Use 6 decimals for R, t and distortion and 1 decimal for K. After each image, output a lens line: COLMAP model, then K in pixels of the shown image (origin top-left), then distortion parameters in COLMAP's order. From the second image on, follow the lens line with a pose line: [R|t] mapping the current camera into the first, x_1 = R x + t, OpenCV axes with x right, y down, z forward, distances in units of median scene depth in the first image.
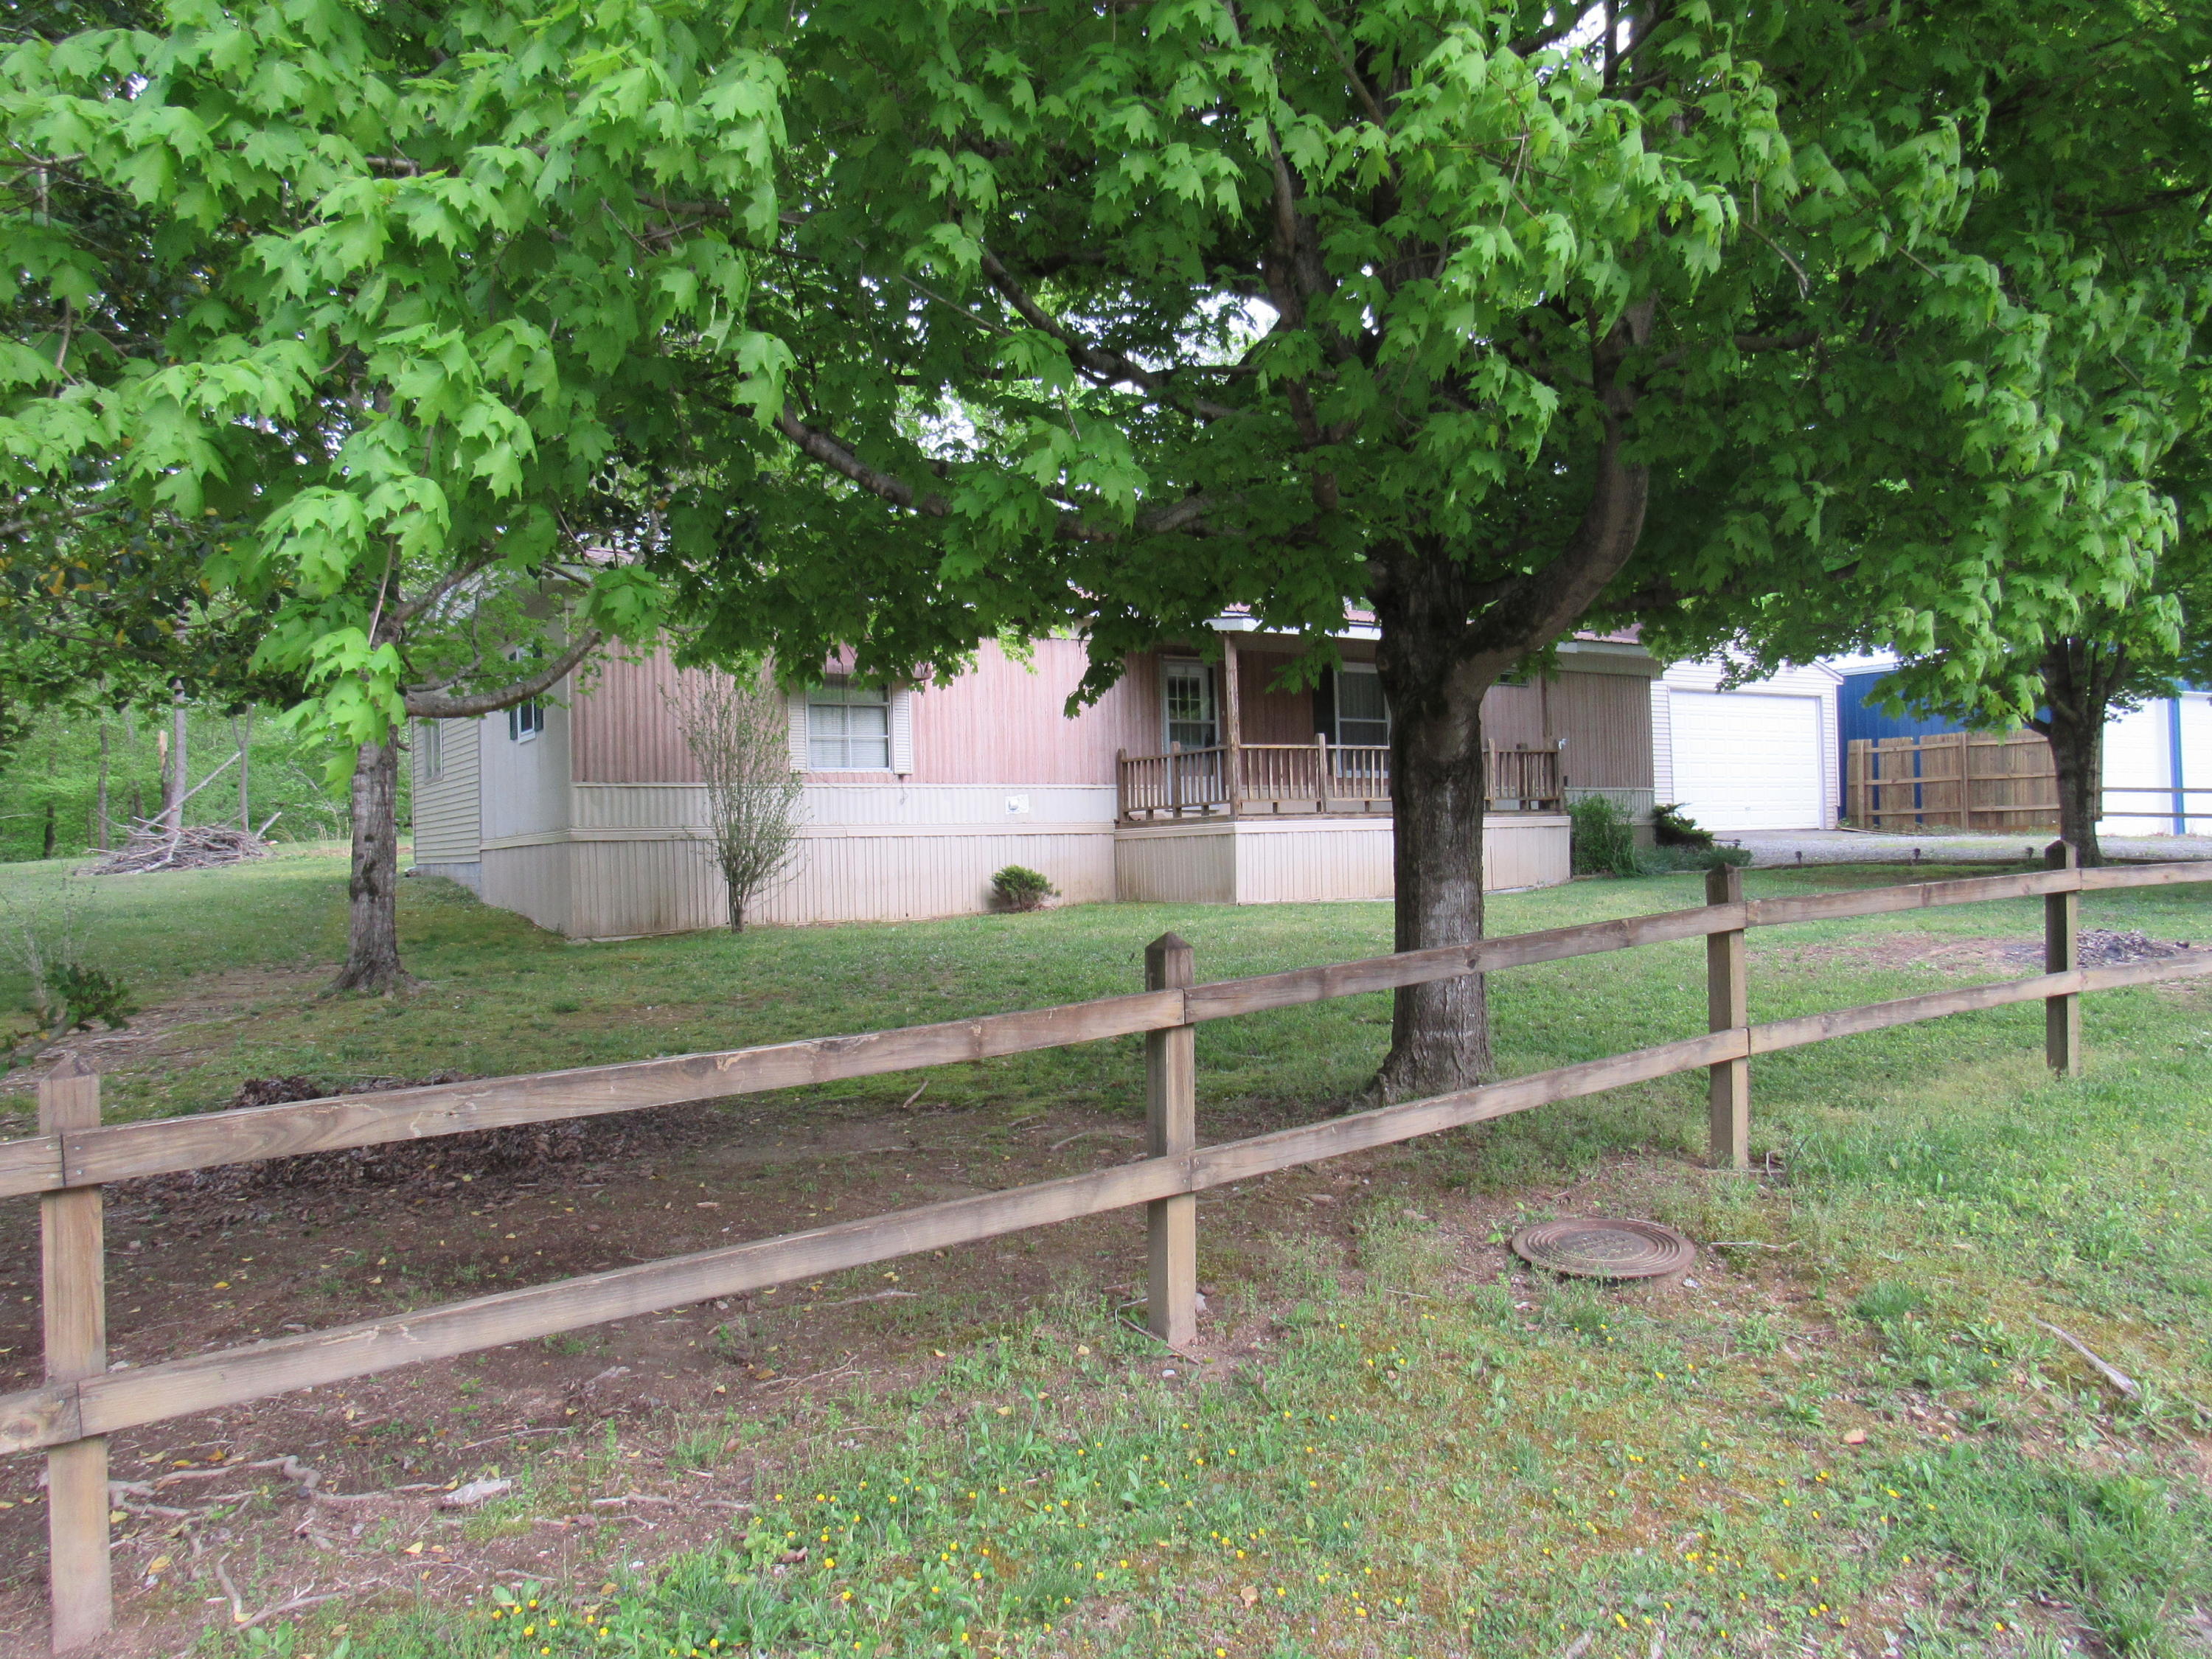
lens RADIAL K [[1565.9, 0, 1107.8], [0, 1565.9, 826.6], [0, 0, 1]] dist [-0.032680, 0.000028]
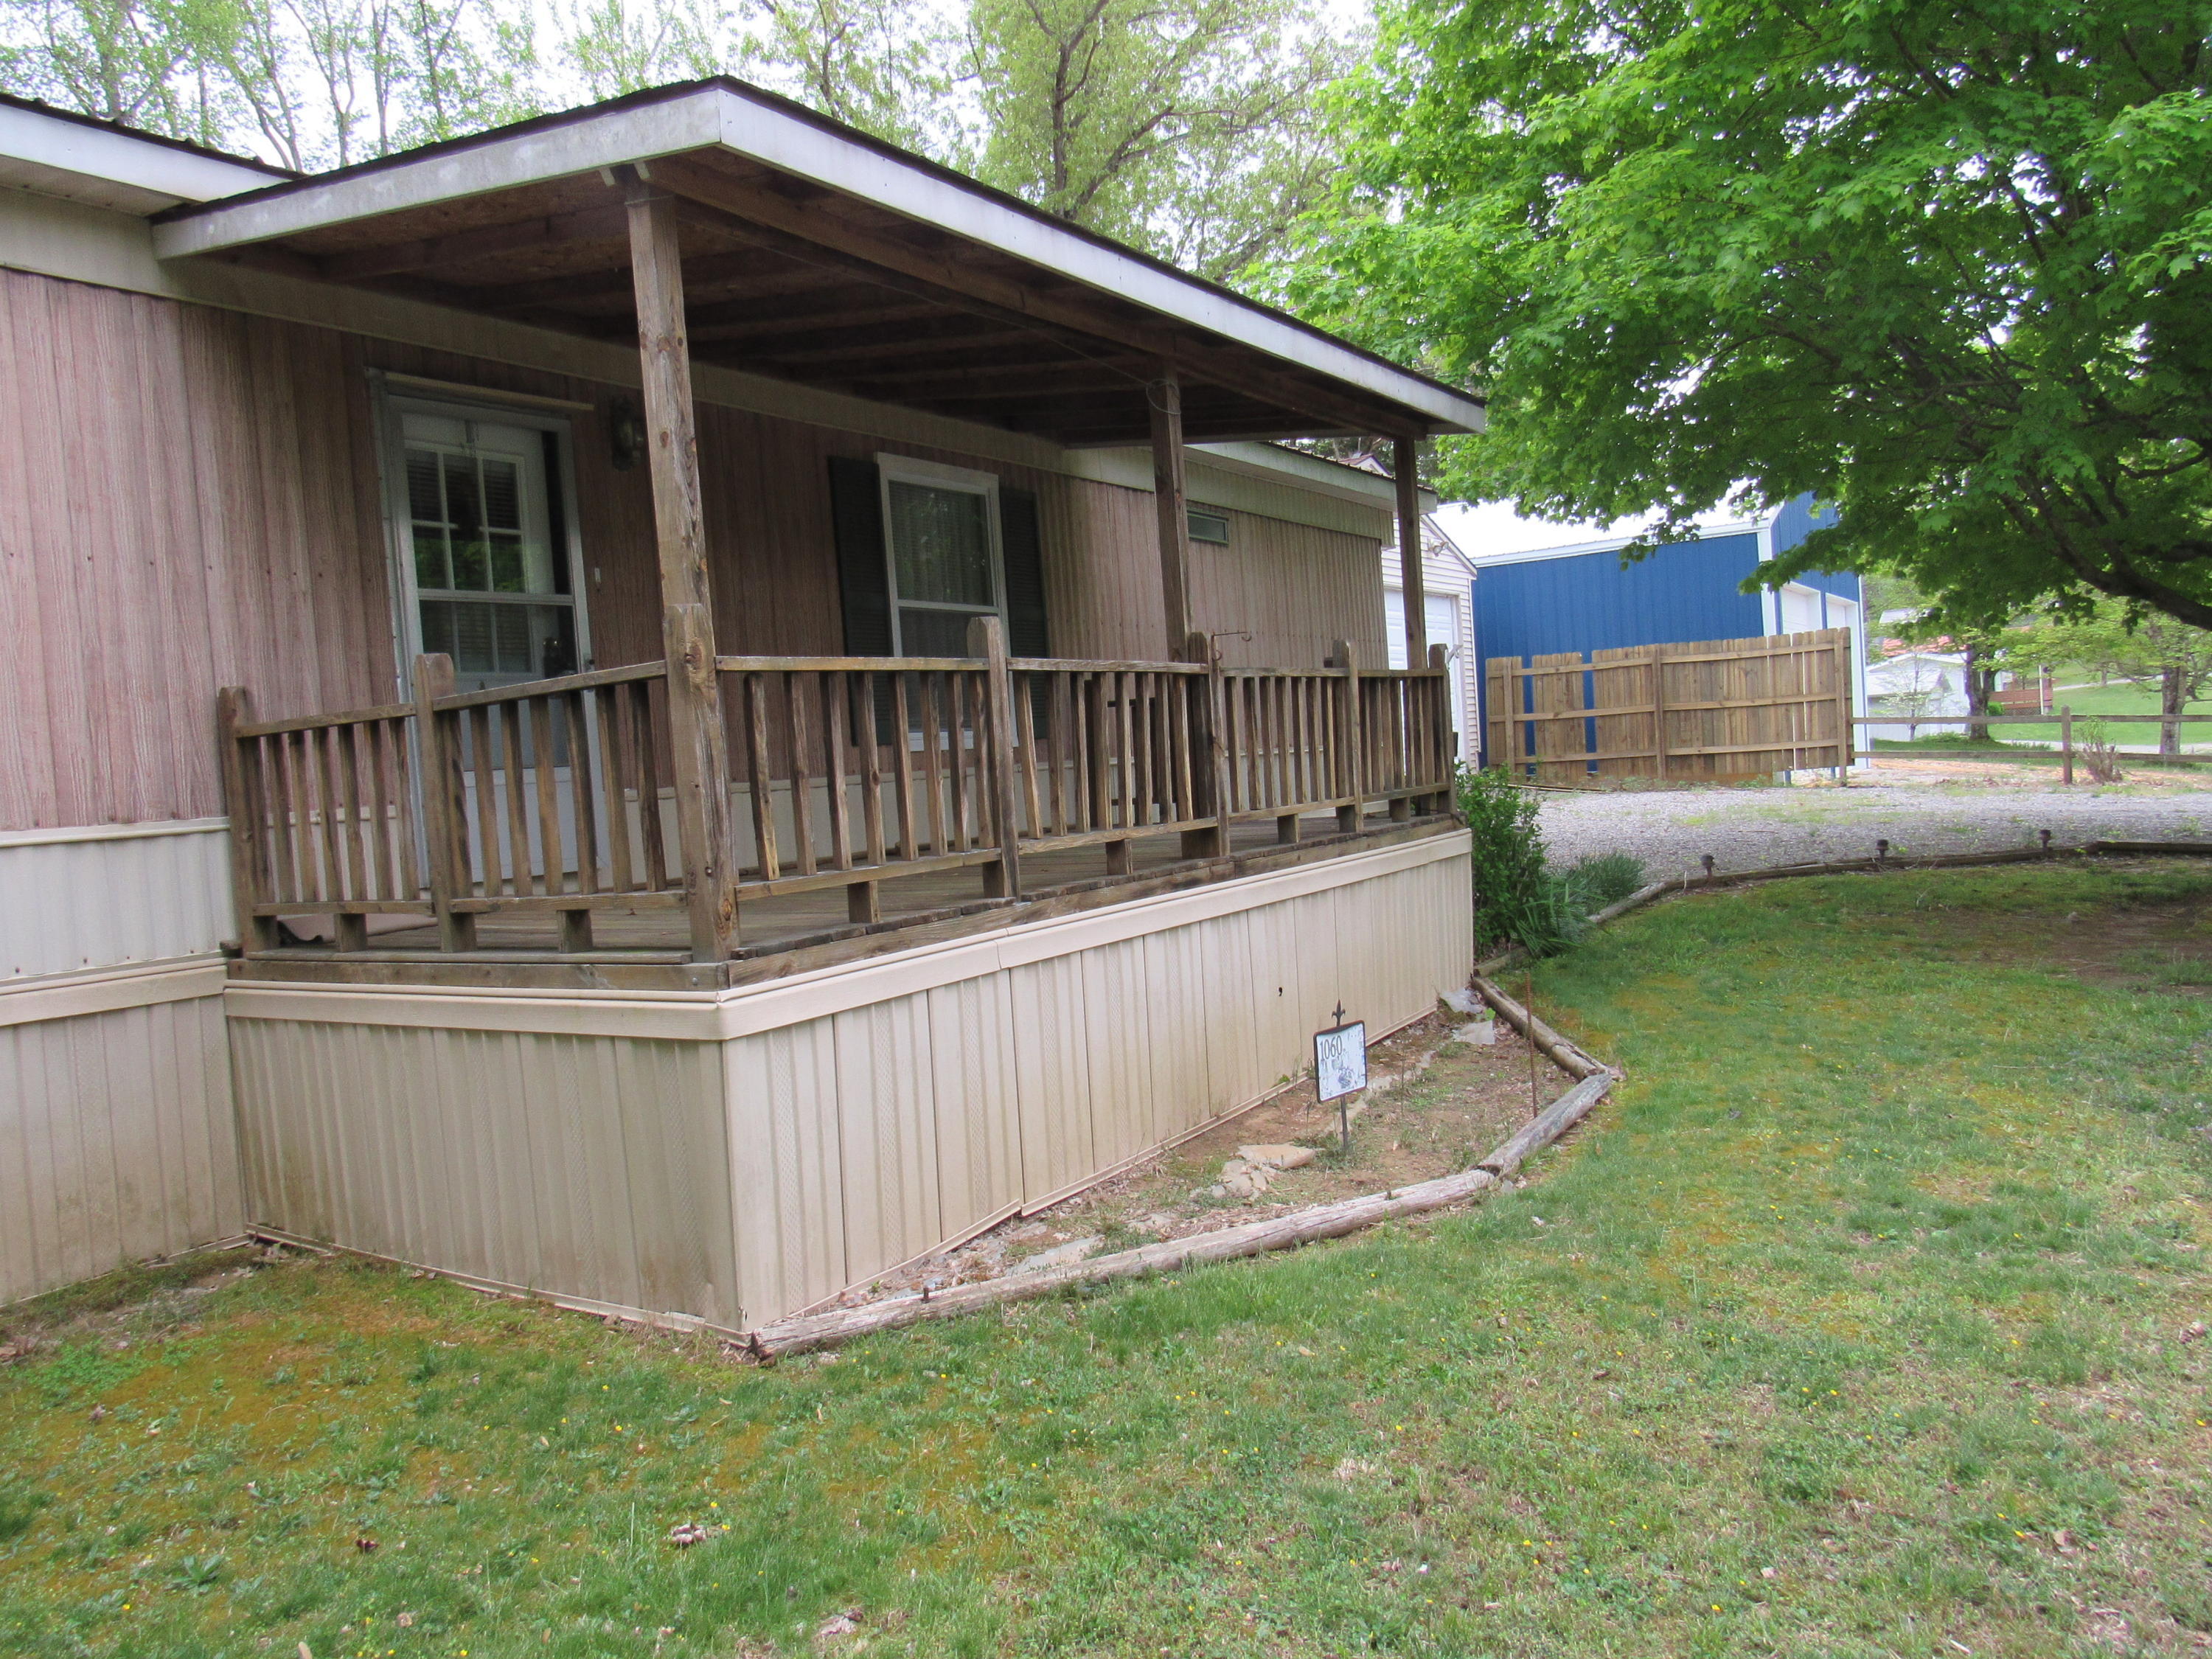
lens RADIAL K [[1565.9, 0, 1104.8], [0, 1565.9, 836.3], [0, 0, 1]] dist [-0.032680, 0.000028]
pose [[0.912302, -0.058258, 0.405353, 0.035243], [0.040145, 0.997784, 0.053052, -0.030459], [-0.407545, -0.032127, 0.912620, 0.656809]]
